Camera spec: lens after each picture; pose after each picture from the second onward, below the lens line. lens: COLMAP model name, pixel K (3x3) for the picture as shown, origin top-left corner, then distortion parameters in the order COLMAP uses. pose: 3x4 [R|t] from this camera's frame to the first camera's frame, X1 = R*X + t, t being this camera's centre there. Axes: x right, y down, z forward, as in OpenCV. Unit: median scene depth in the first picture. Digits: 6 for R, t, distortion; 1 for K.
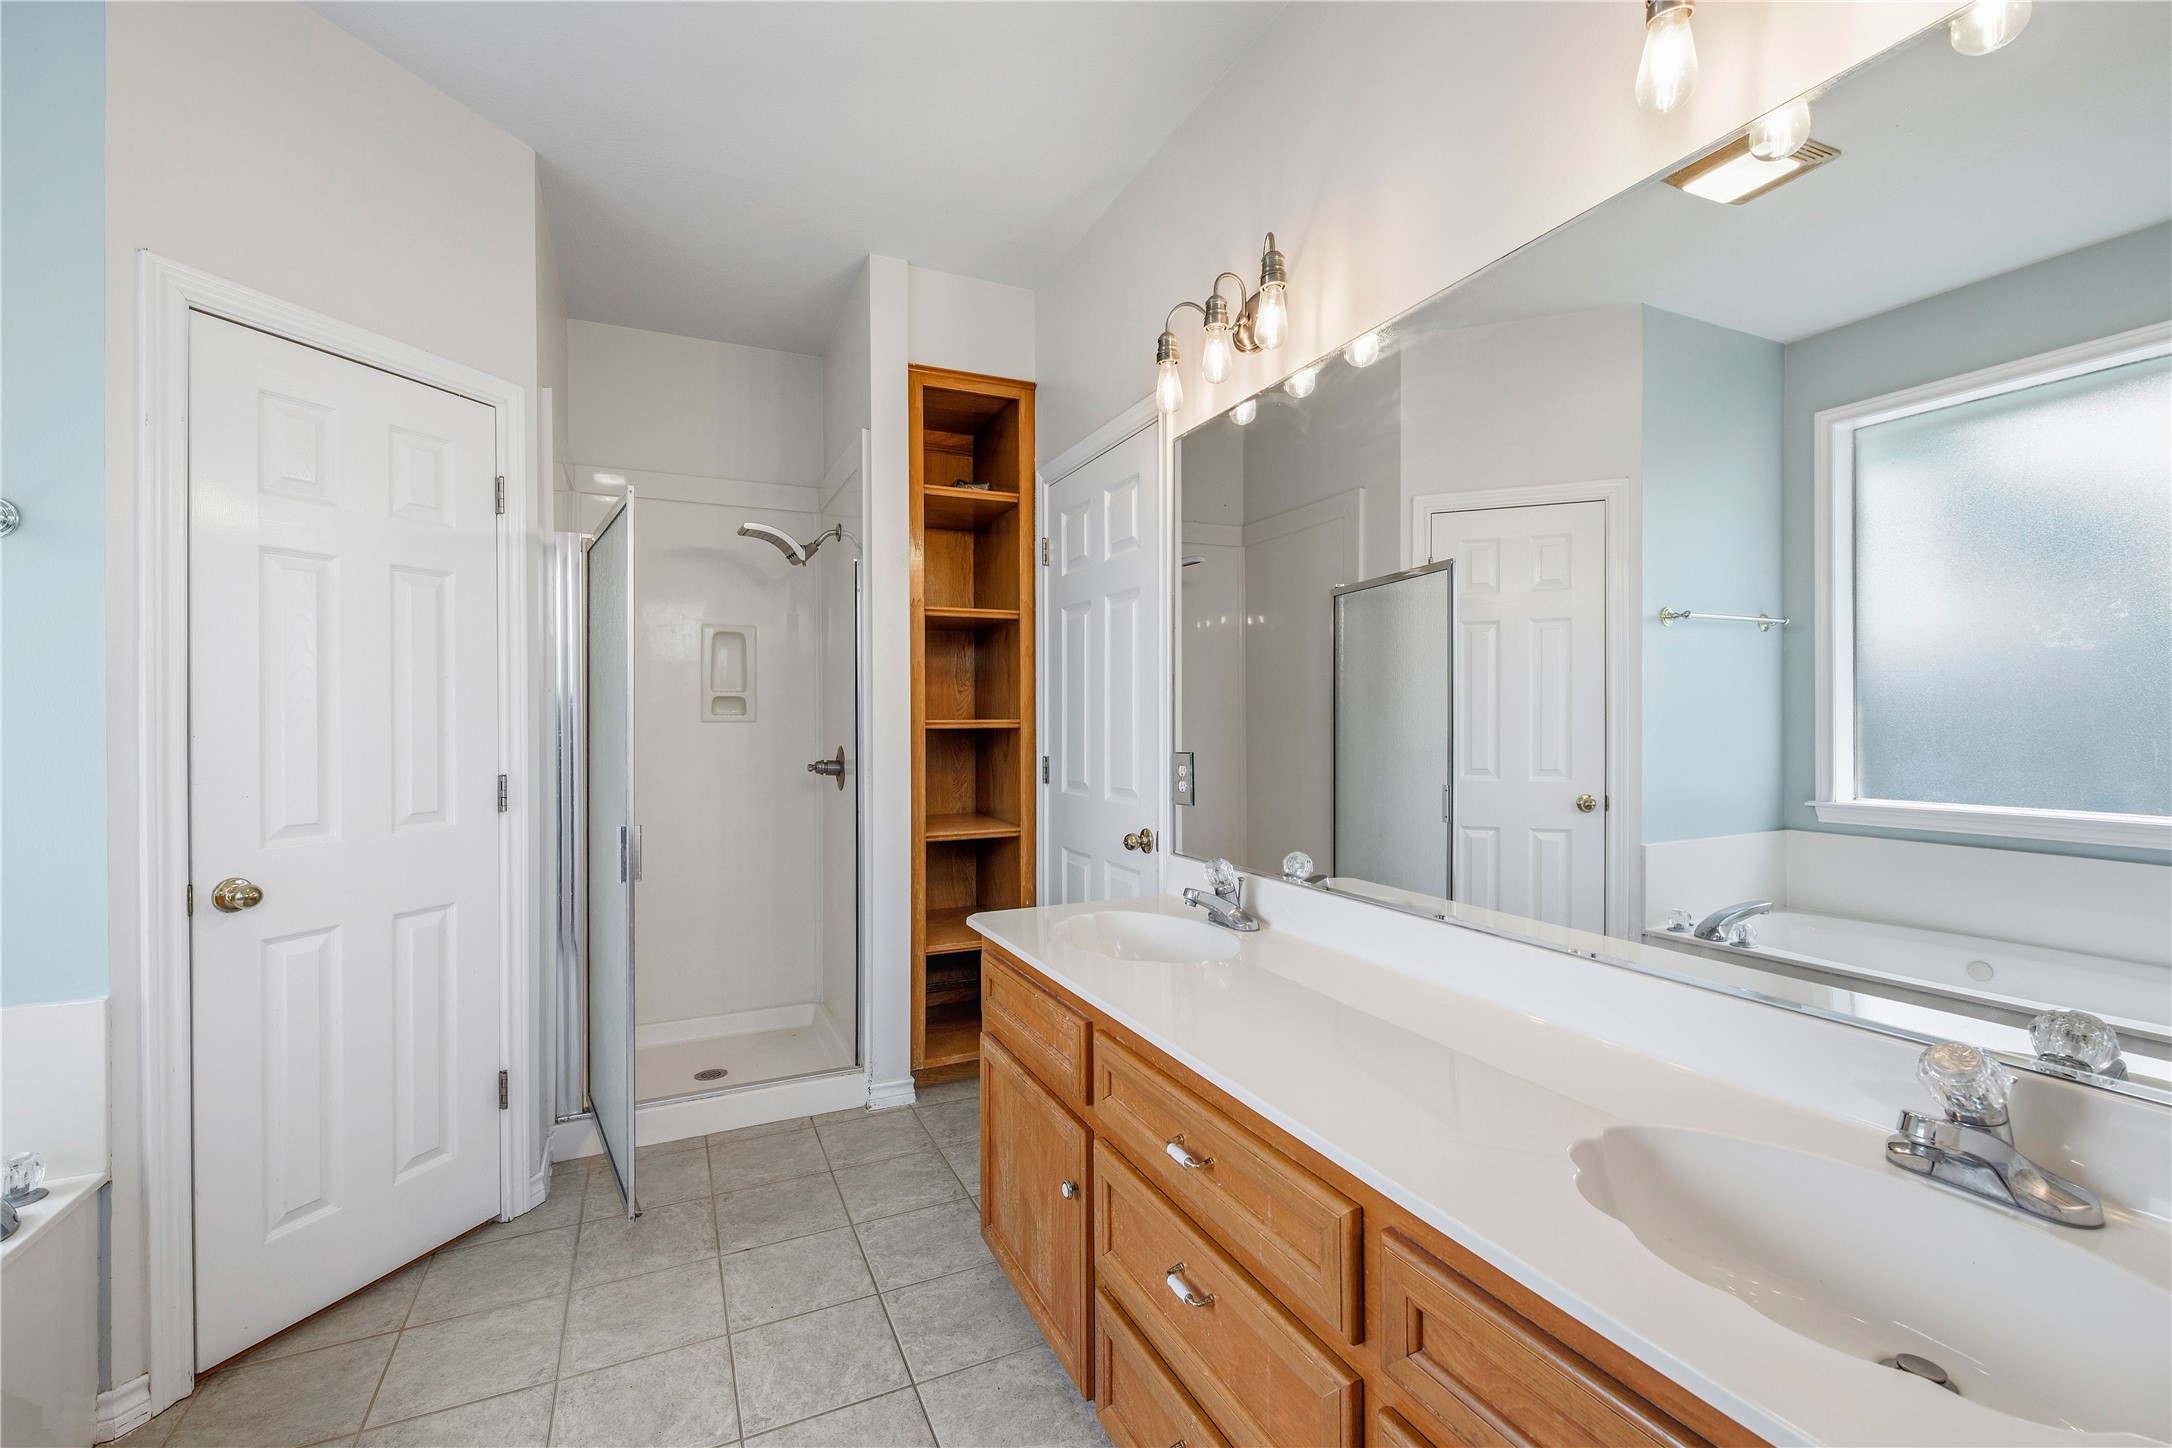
lens RADIAL K [[932.9, 0, 1080.5], [0, 932.9, 728.3], [0, 0, 1]] dist [0.009651, -0.001574]
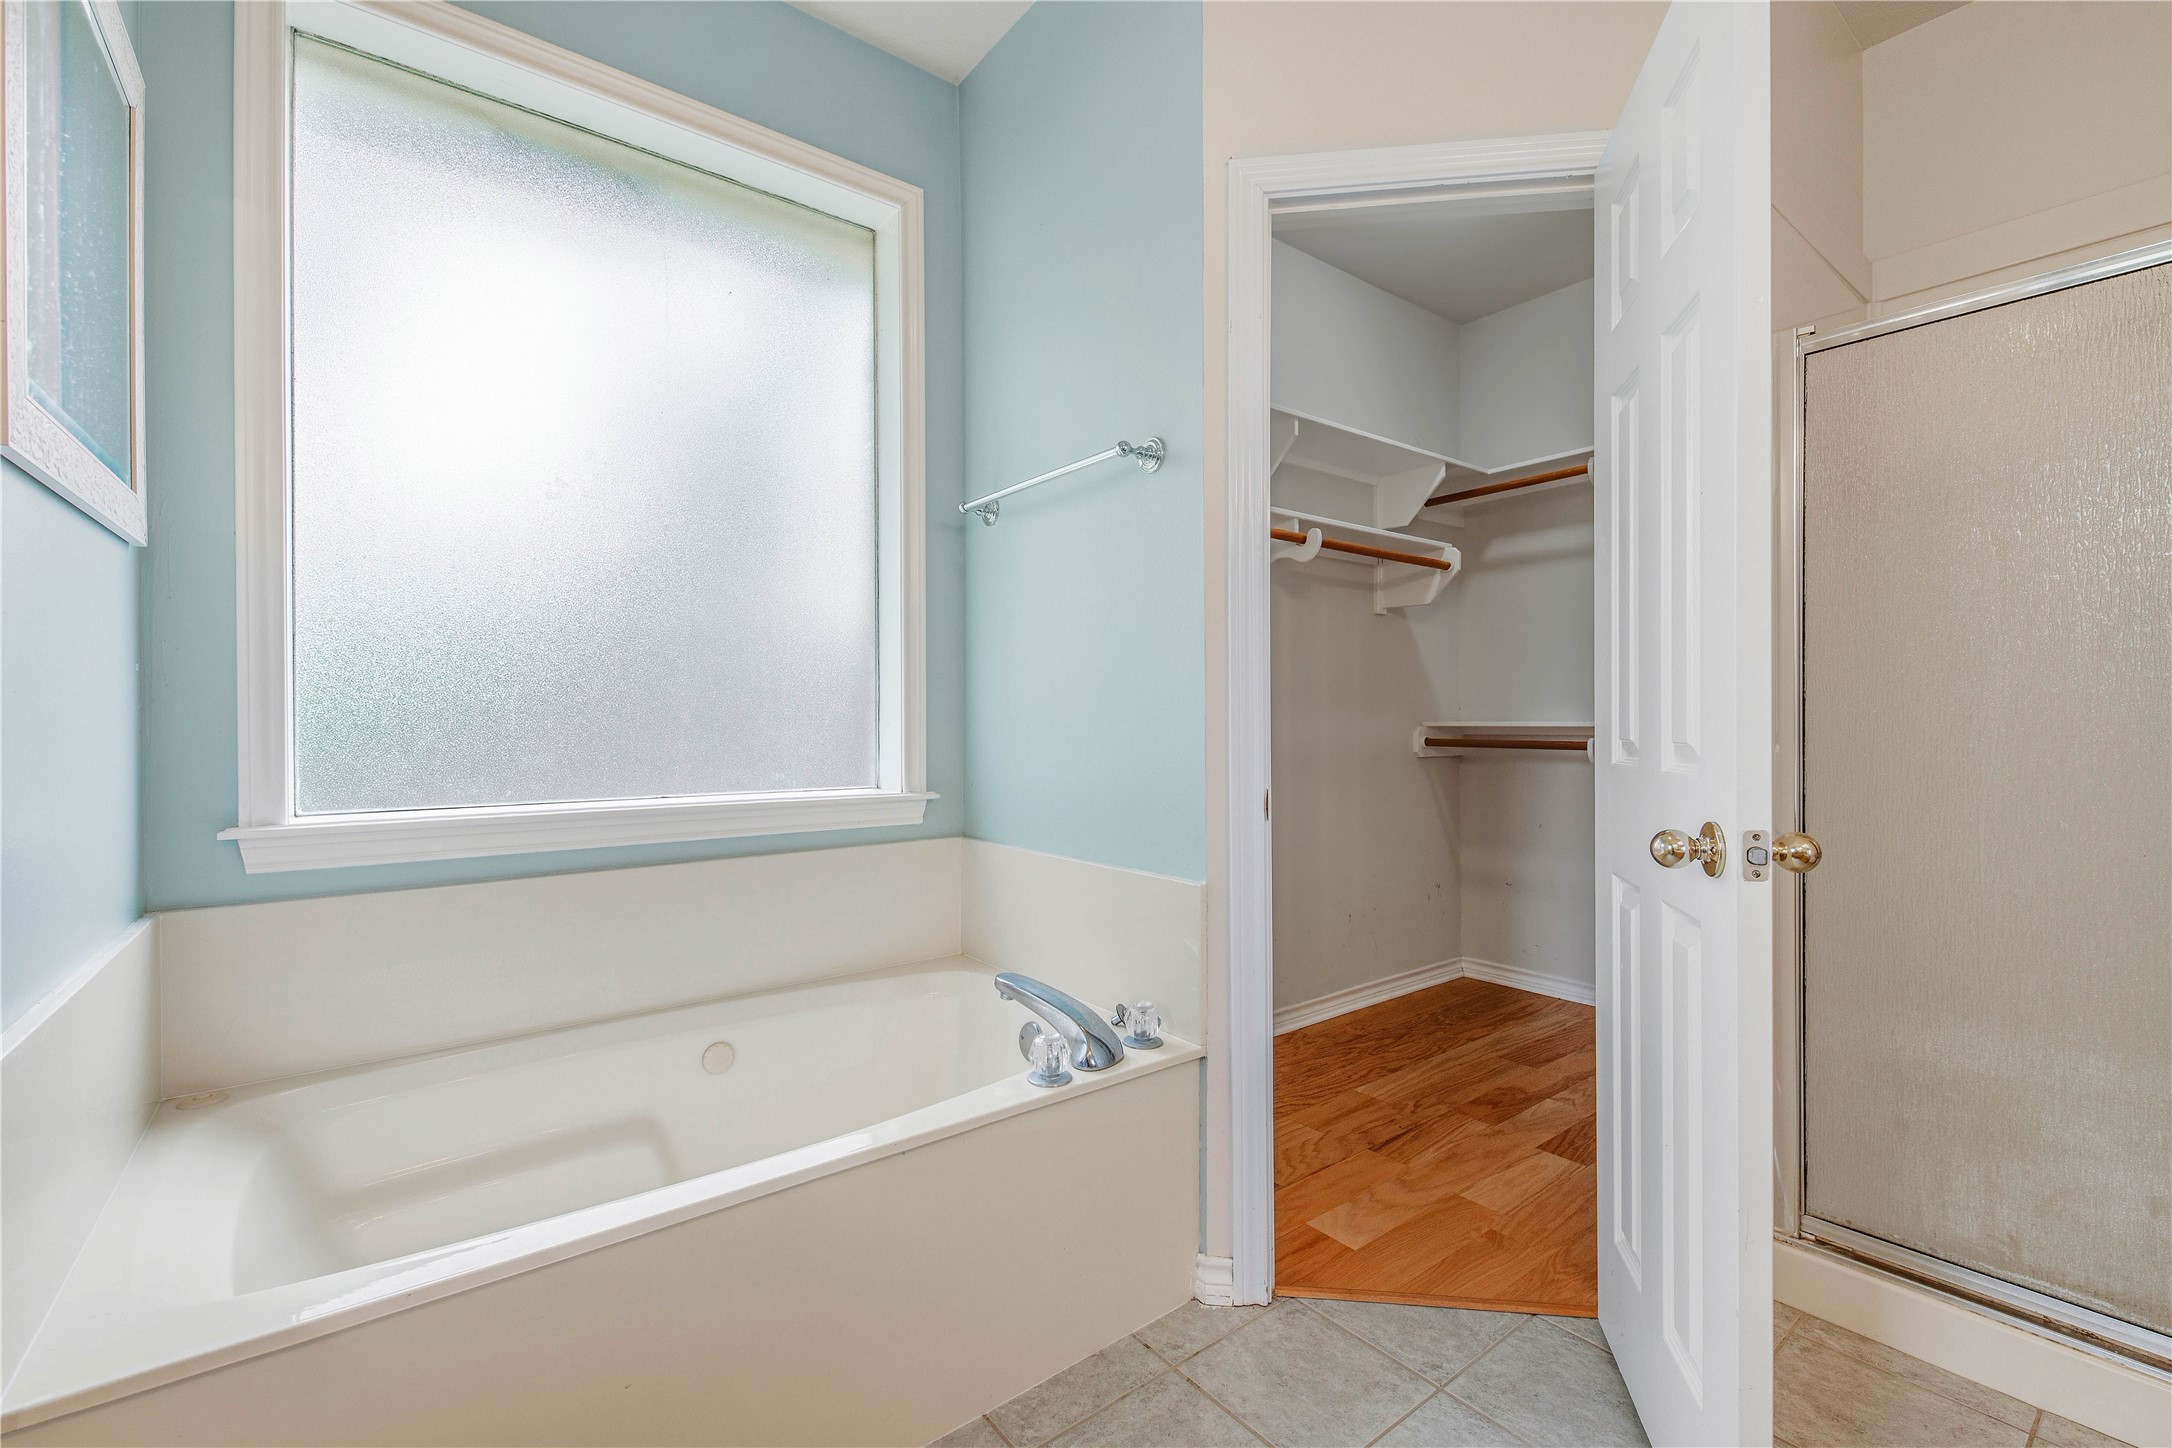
lens RADIAL K [[932.9, 0, 1078.5], [0, 932.9, 714.7], [0, 0, 1]] dist [0.009651, -0.001574]
pose [[0.231238, -0.003603, -0.972891, -0.038026], [0.002137, 0.999993, -0.003195, 0.088580], [0.972895, -0.001340, 0.231244, 0.540544]]
